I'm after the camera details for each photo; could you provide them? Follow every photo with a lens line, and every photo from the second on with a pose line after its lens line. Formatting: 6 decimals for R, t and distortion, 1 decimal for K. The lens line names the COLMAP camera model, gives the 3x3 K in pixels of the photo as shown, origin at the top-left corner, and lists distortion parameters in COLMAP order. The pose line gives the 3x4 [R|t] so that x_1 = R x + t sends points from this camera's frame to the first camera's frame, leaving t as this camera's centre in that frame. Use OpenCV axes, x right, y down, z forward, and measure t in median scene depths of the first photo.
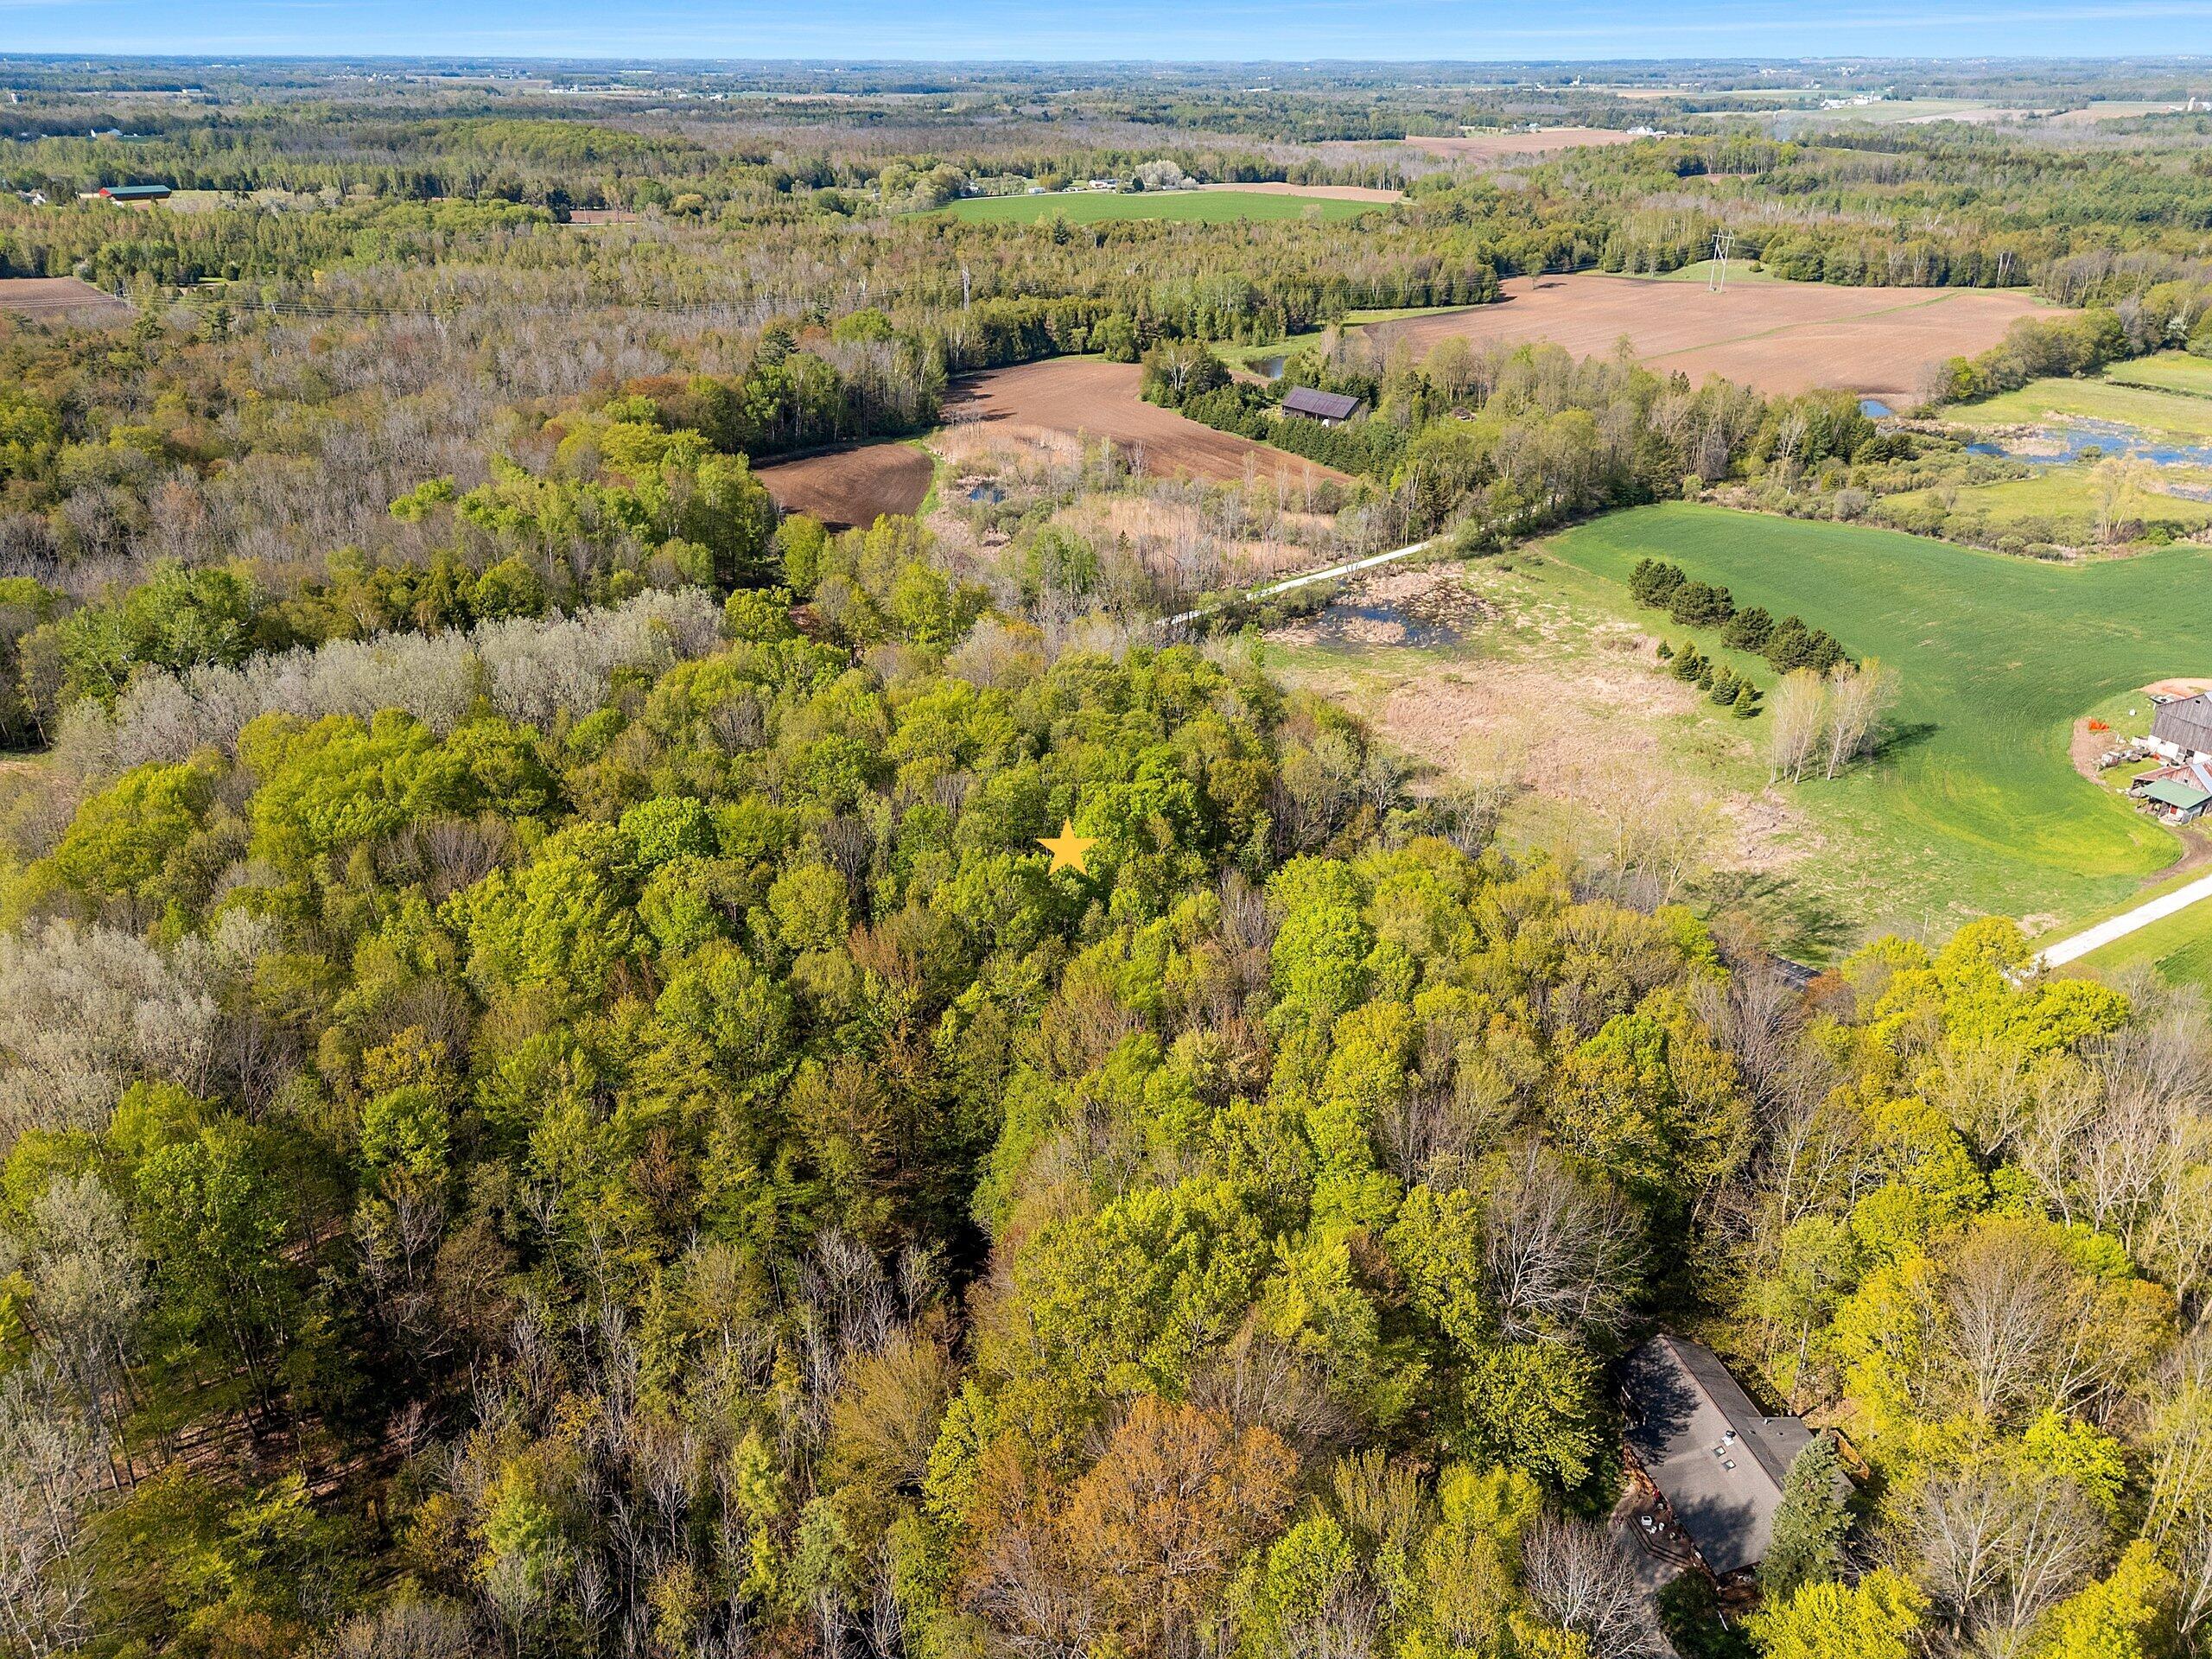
lens RADIAL K [[1613.0, 0, 1106.0], [0, 1613.0, 829.5], [0, 0, 1]] dist [0.062683, -0.045708]
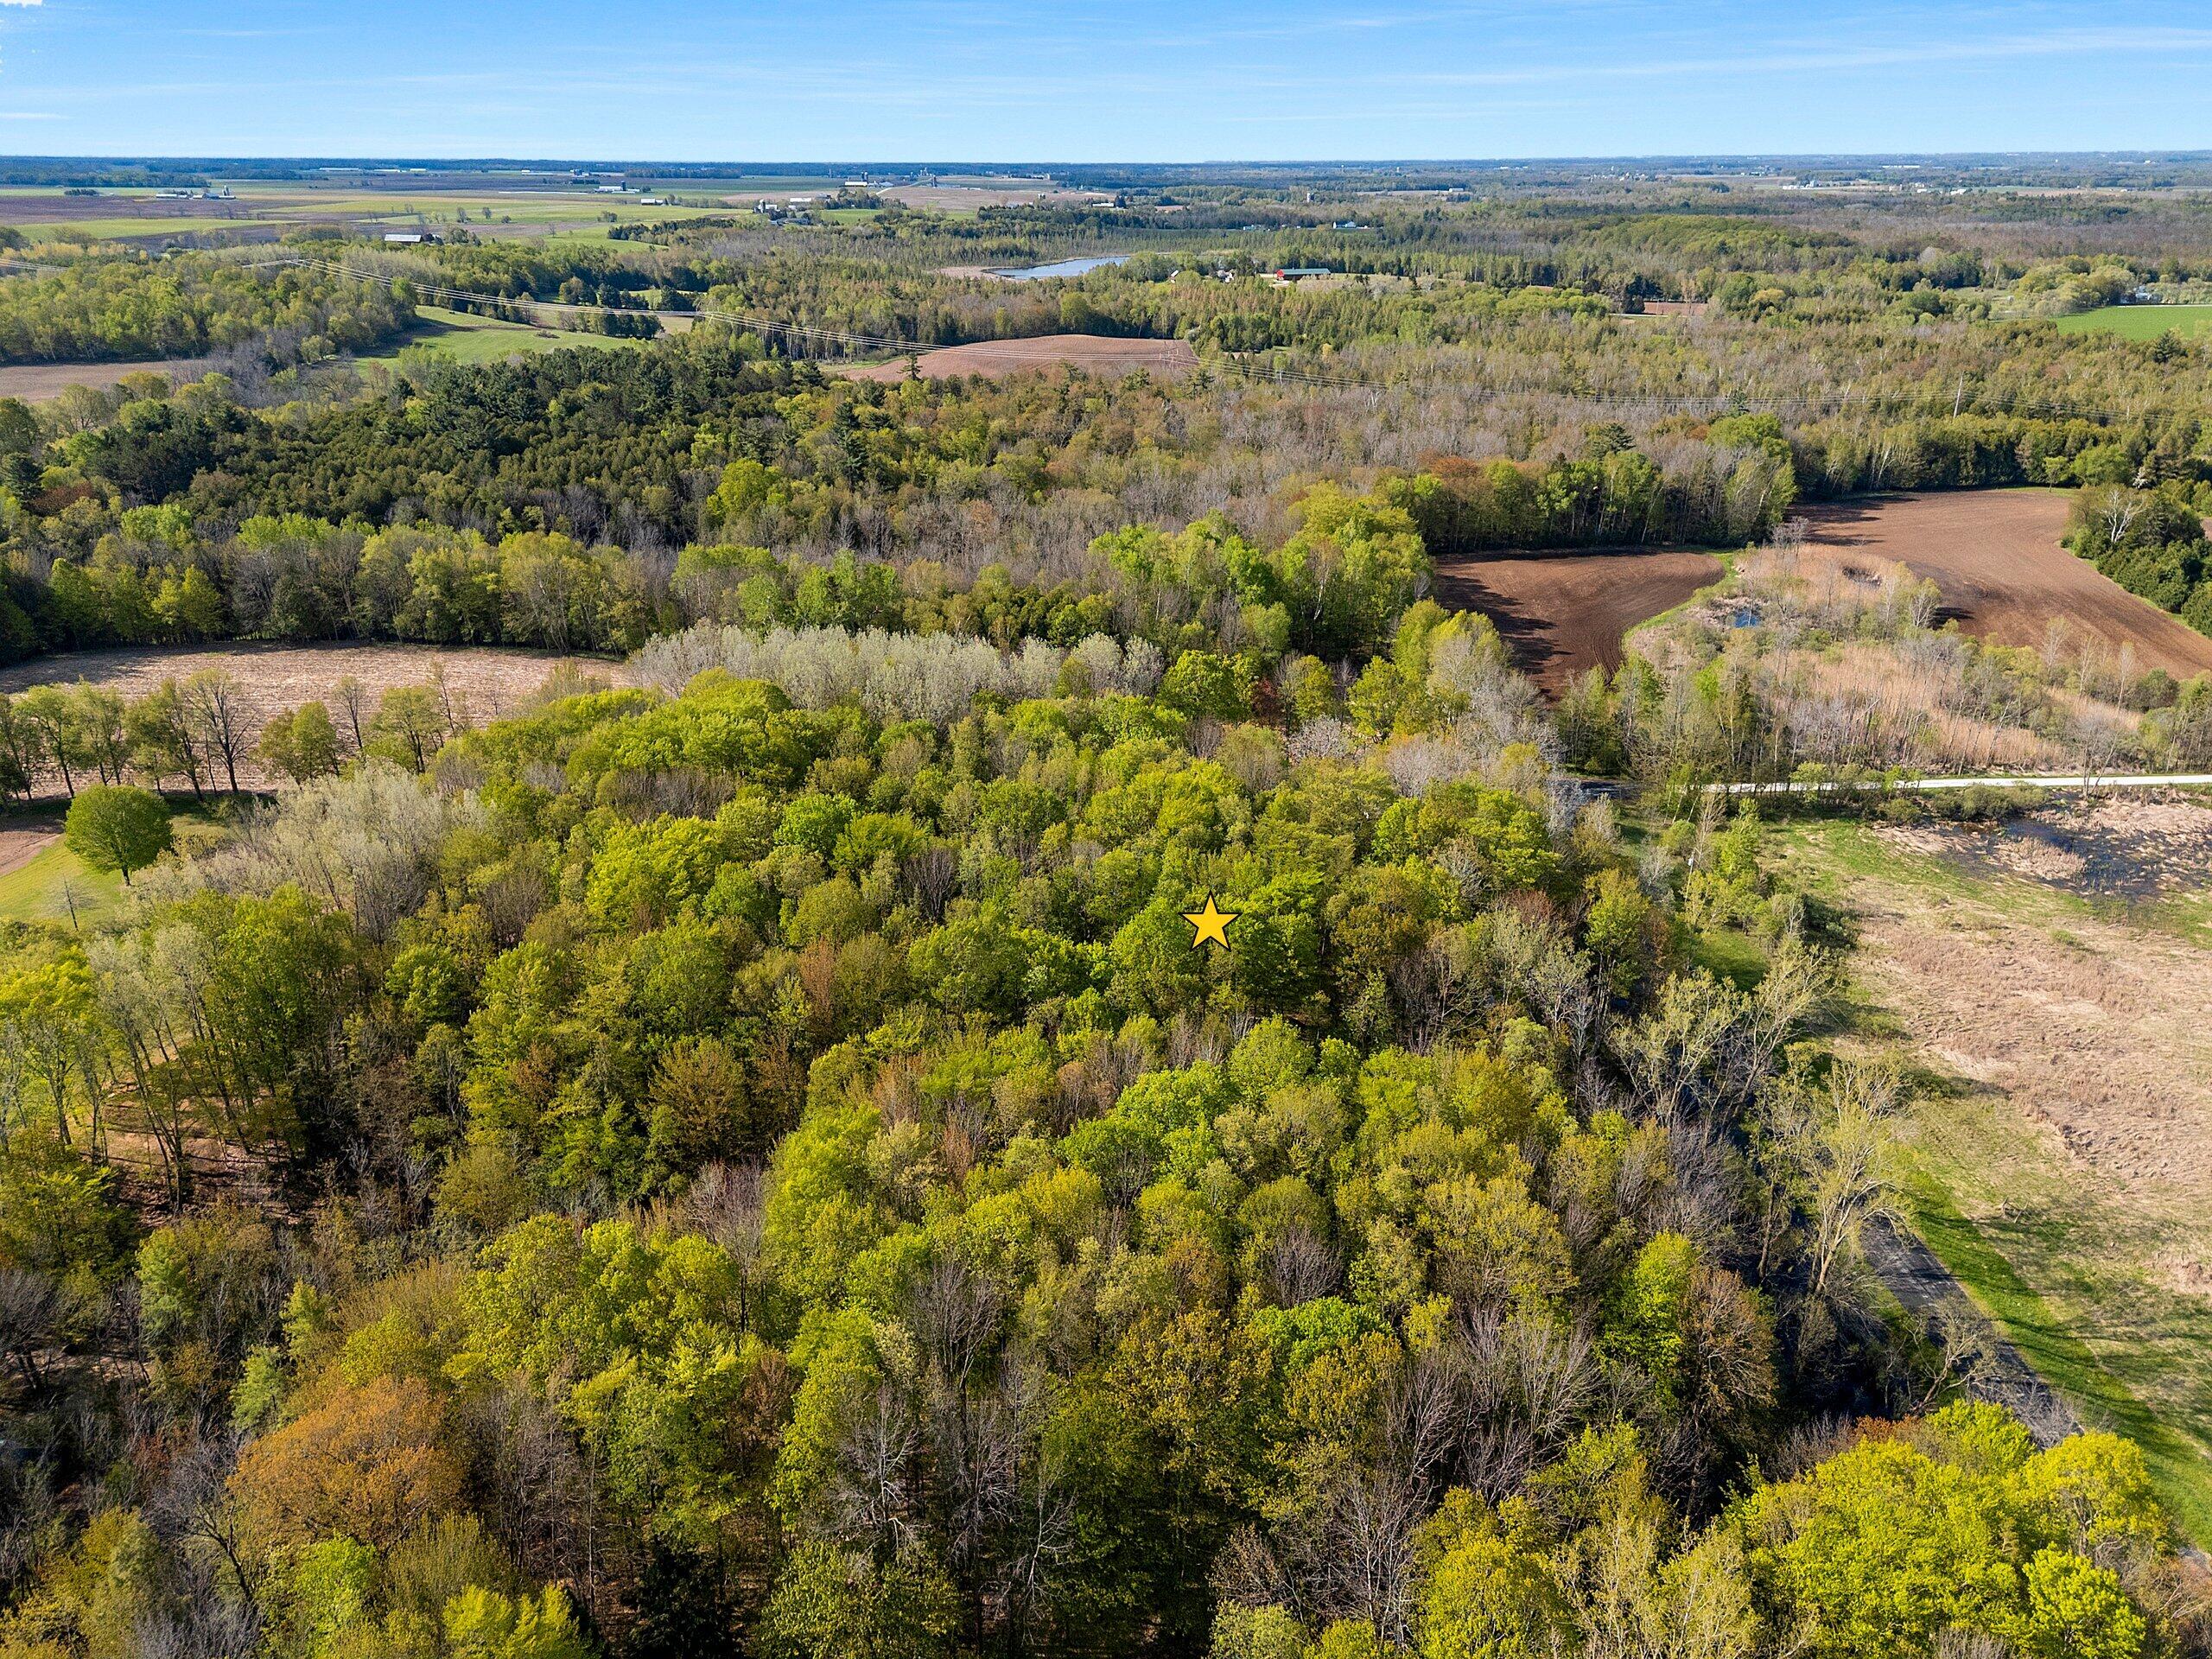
lens RADIAL K [[1613.0, 0, 1106.0], [0, 1613.0, 829.5], [0, 0, 1]] dist [0.062683, -0.045708]
pose [[0.775514, 0.240206, -0.583849, 0.142866], [-0.268782, 0.962414, 0.038937, -0.024089], [0.571257, 0.126732, 0.810928, 0.054684]]
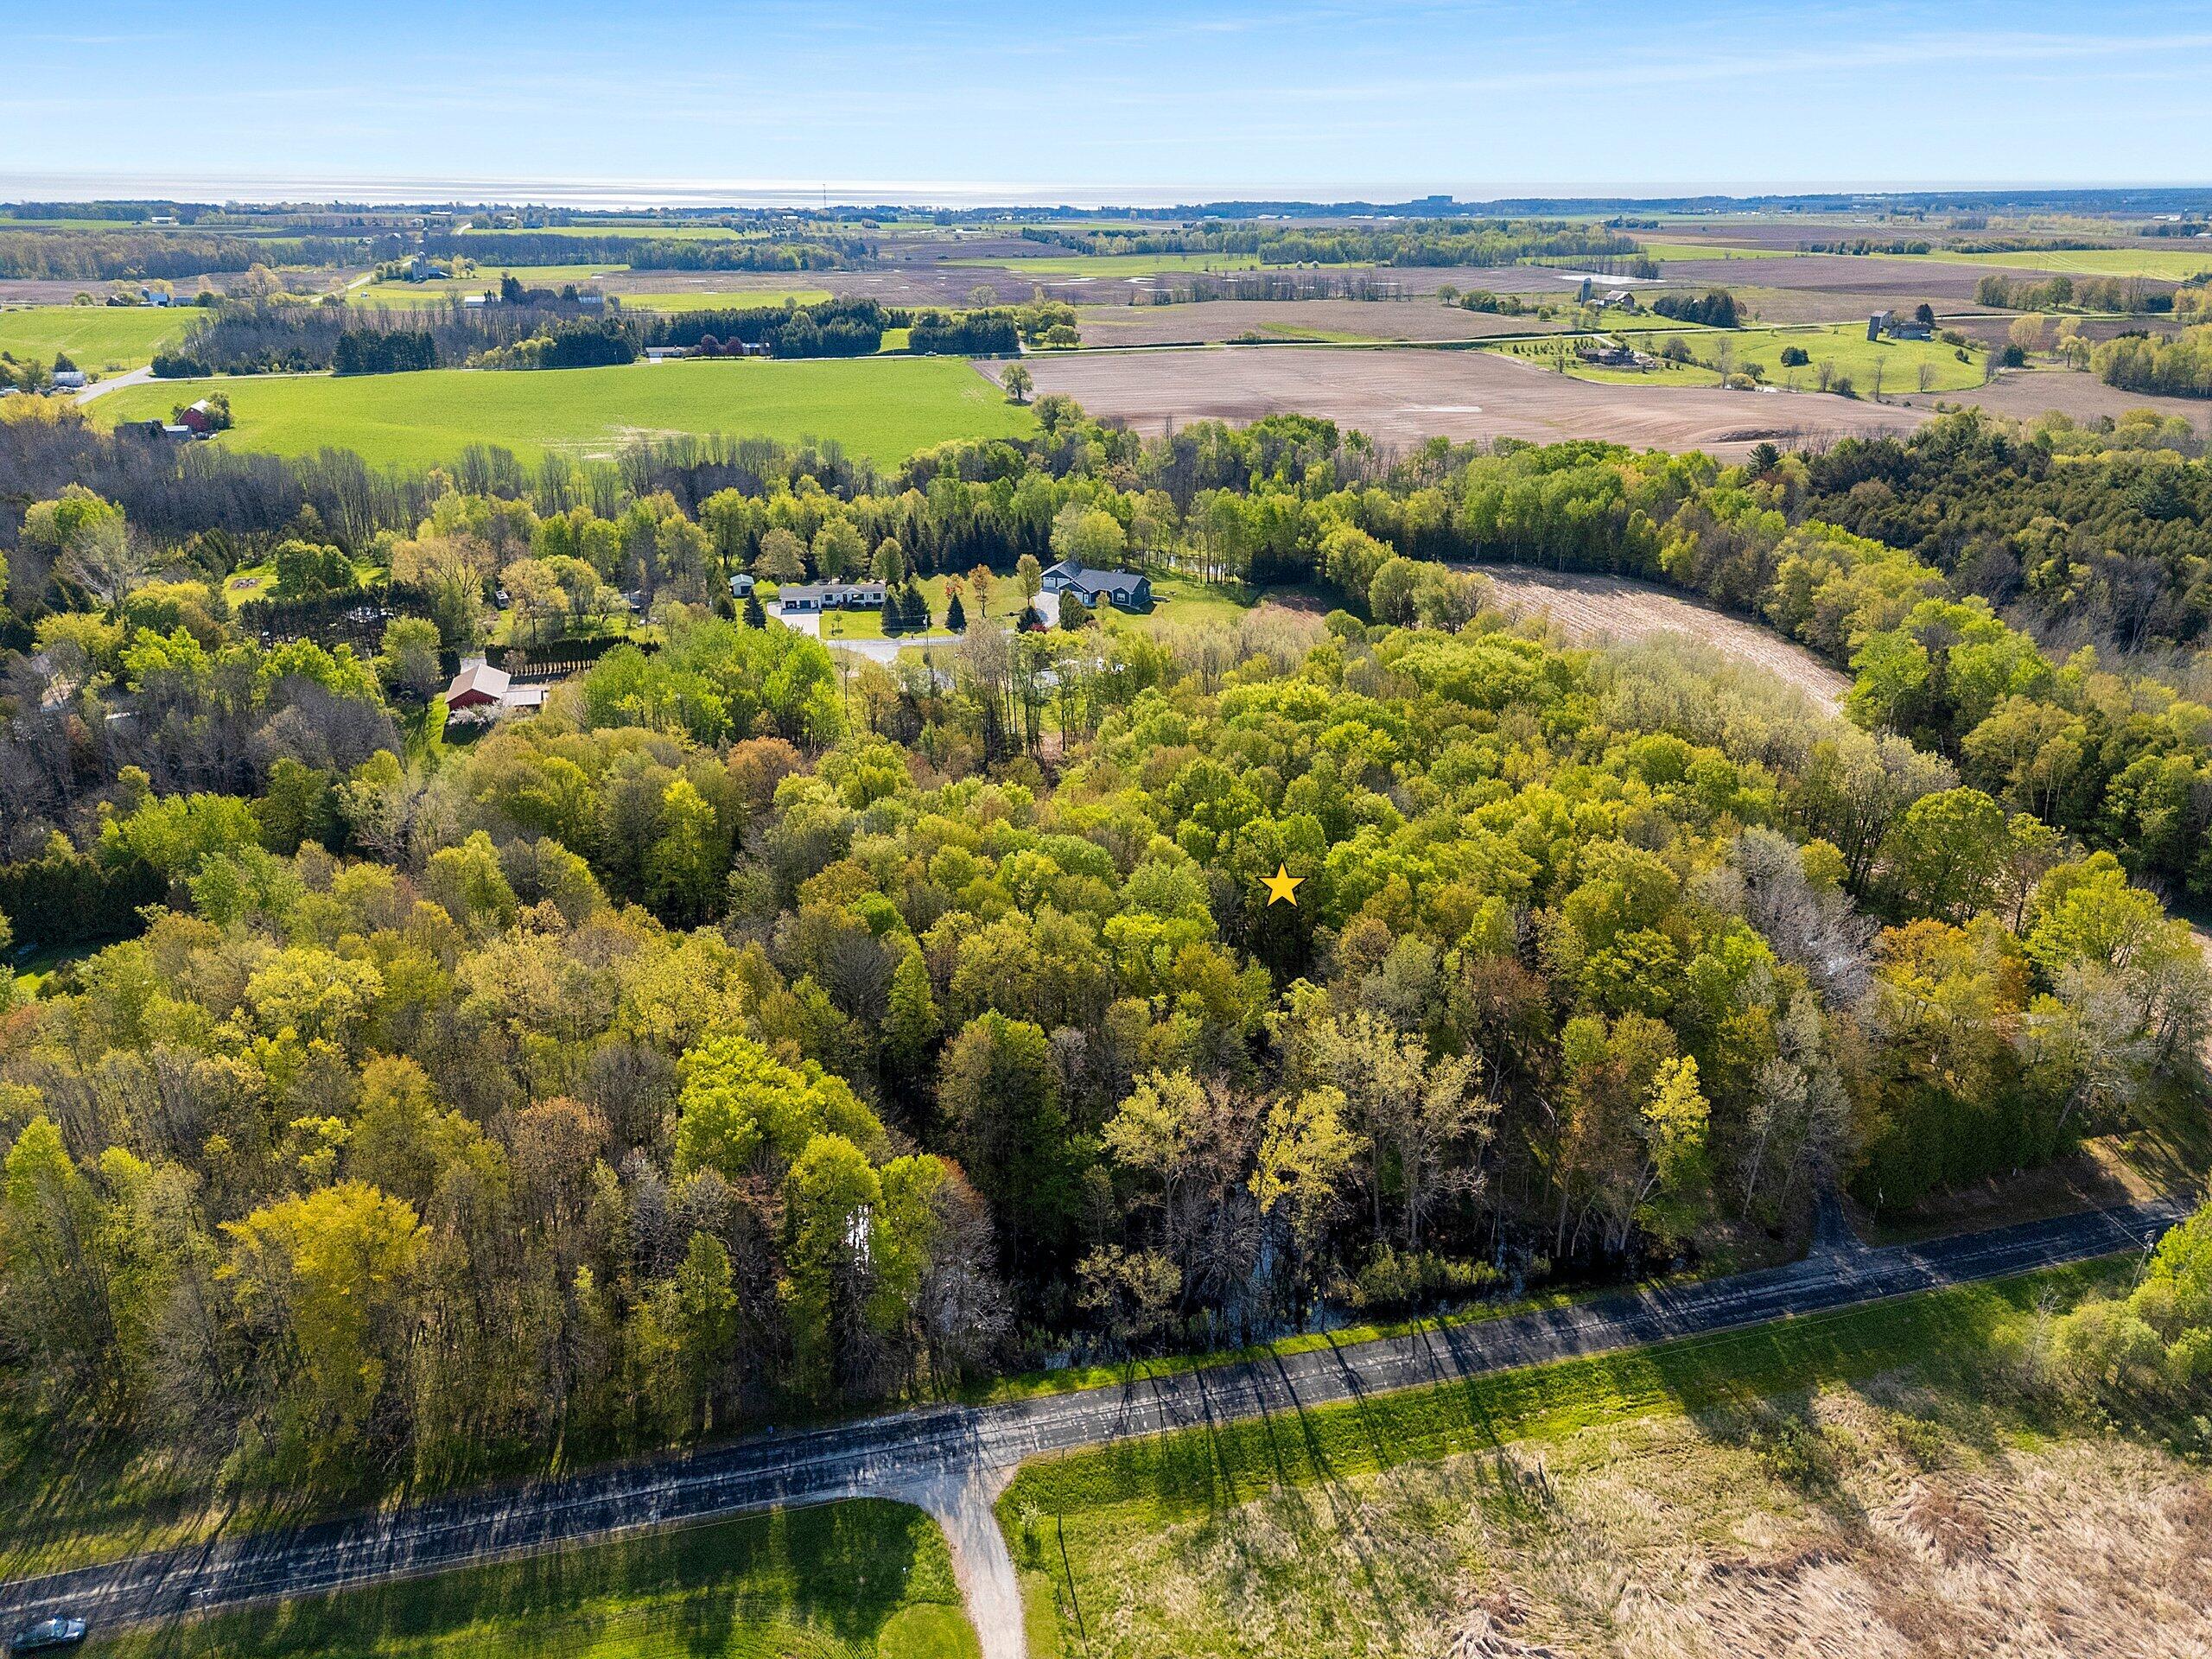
lens RADIAL K [[1613.0, 0, 1106.0], [0, 1613.0, 829.5], [0, 0, 1]] dist [0.062683, -0.045708]
pose [[-0.446696, 0.329228, -0.831909, 0.309769], [-0.385431, 0.768312, 0.511018, -0.163957], [0.807407, 0.548912, -0.216307, 0.316570]]
